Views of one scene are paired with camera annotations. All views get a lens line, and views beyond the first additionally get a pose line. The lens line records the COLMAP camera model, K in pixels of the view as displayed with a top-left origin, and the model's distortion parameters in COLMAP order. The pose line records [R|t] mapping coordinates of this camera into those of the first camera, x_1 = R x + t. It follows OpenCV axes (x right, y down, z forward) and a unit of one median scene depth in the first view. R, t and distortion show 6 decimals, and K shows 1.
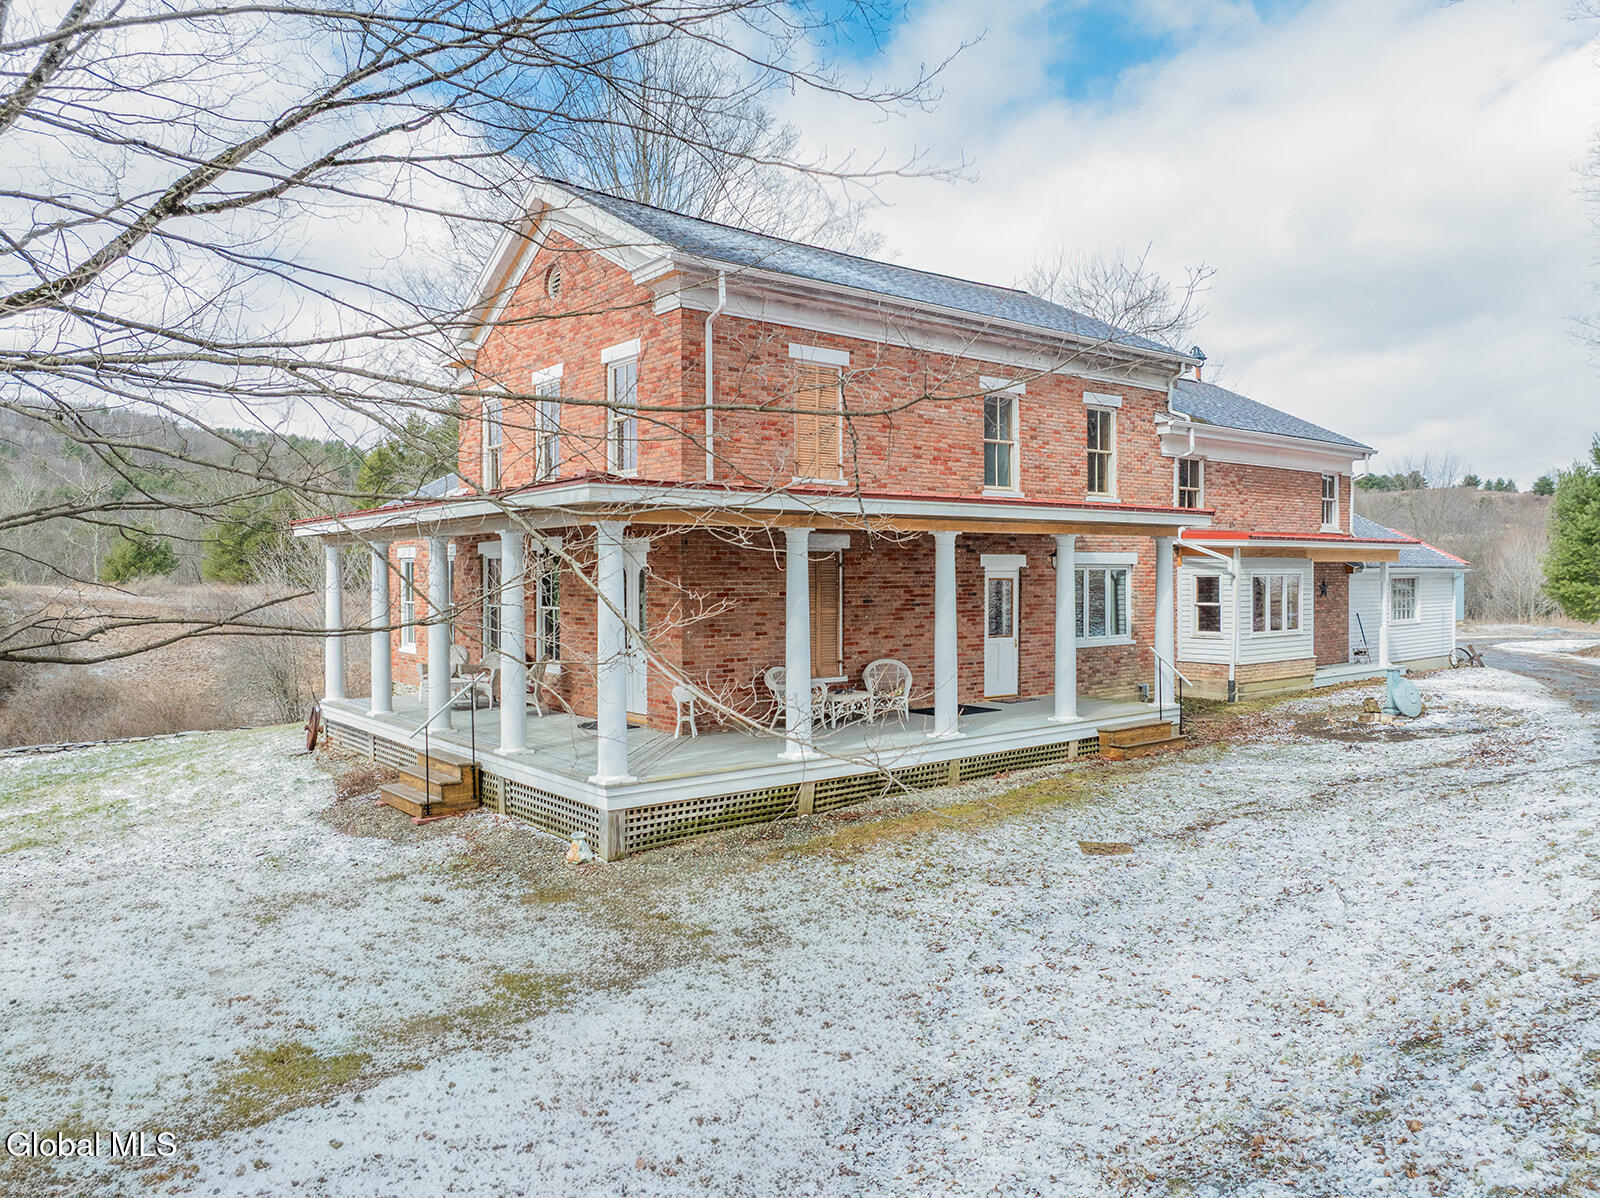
lens RADIAL K [[1138.8, 0, 796.0], [0, 1138.8, 593.8], [0, 0, 1]] dist [-0.036356, -0.002302]
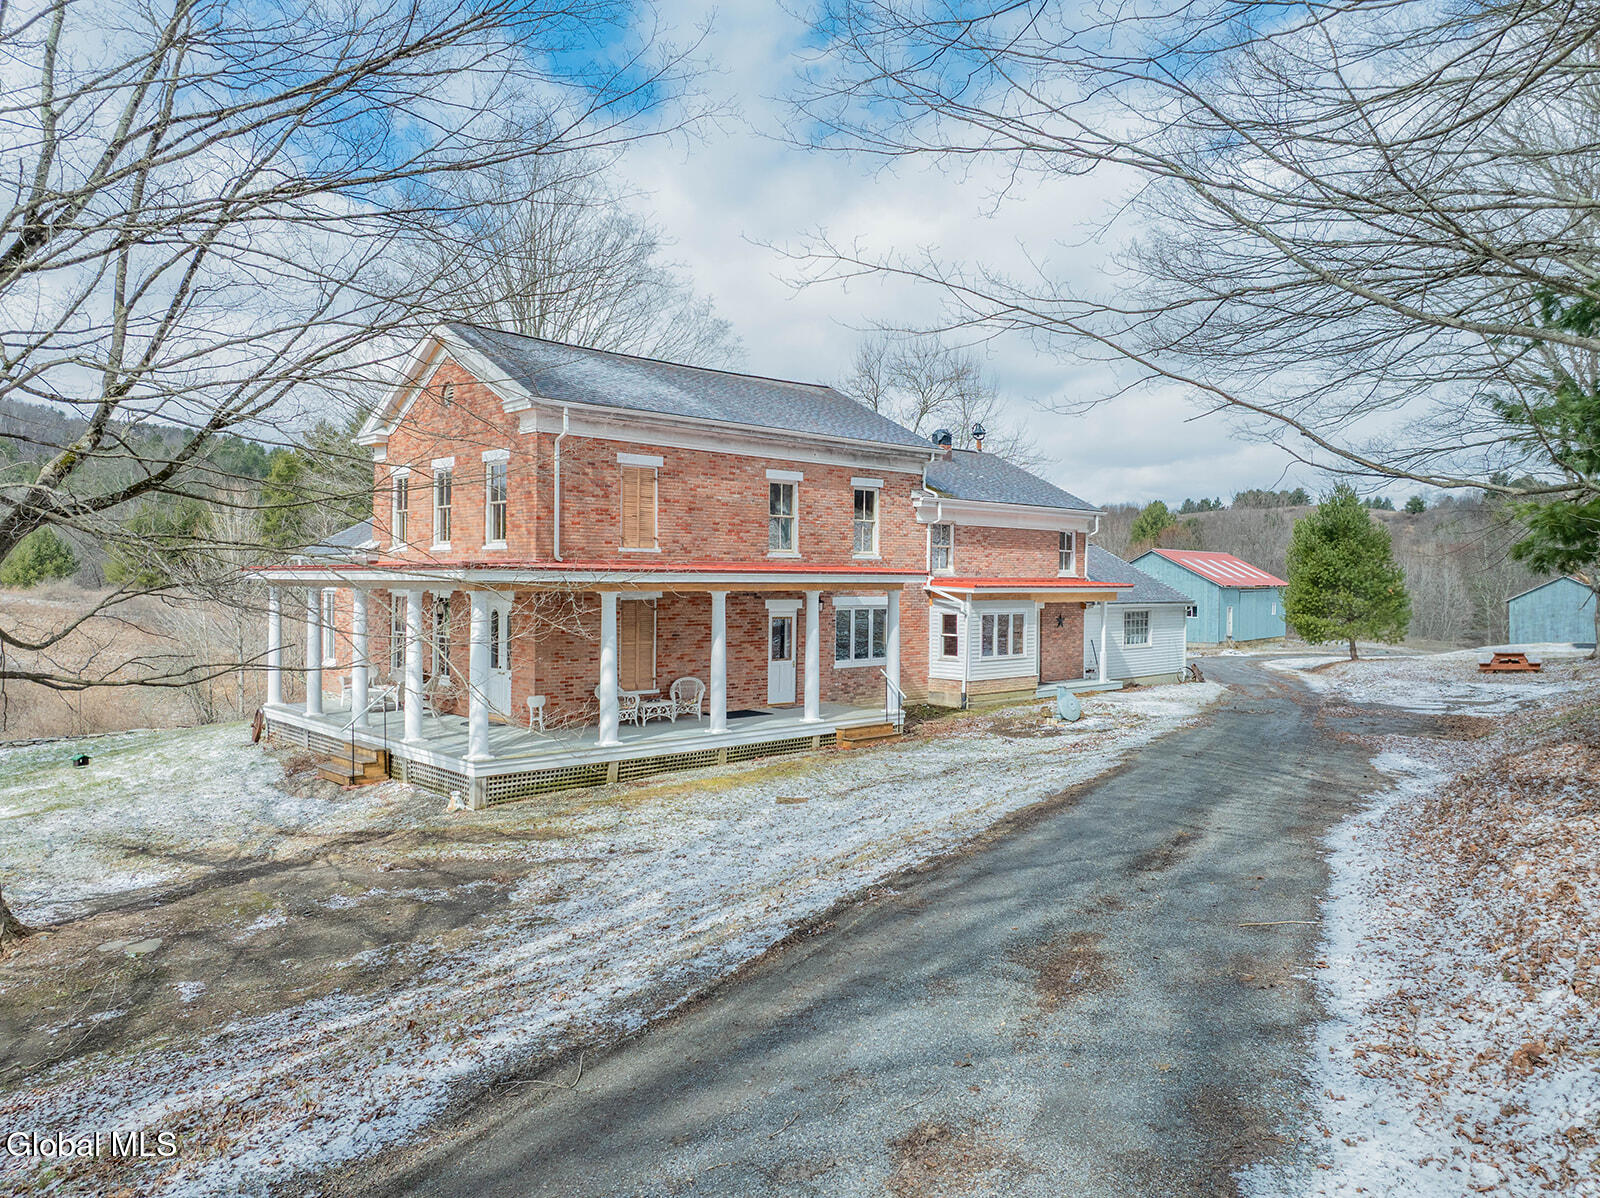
lens RADIAL K [[1138.8, 0, 806.1], [0, 1138.8, 596.9], [0, 0, 1]] dist [-0.036356, -0.002302]
pose [[0.996174, 0.012188, 0.086536, 0.102269], [-0.012147, 0.999926, -0.001009, -0.041301], [-0.086542, -0.000046, 0.996248, -0.402840]]
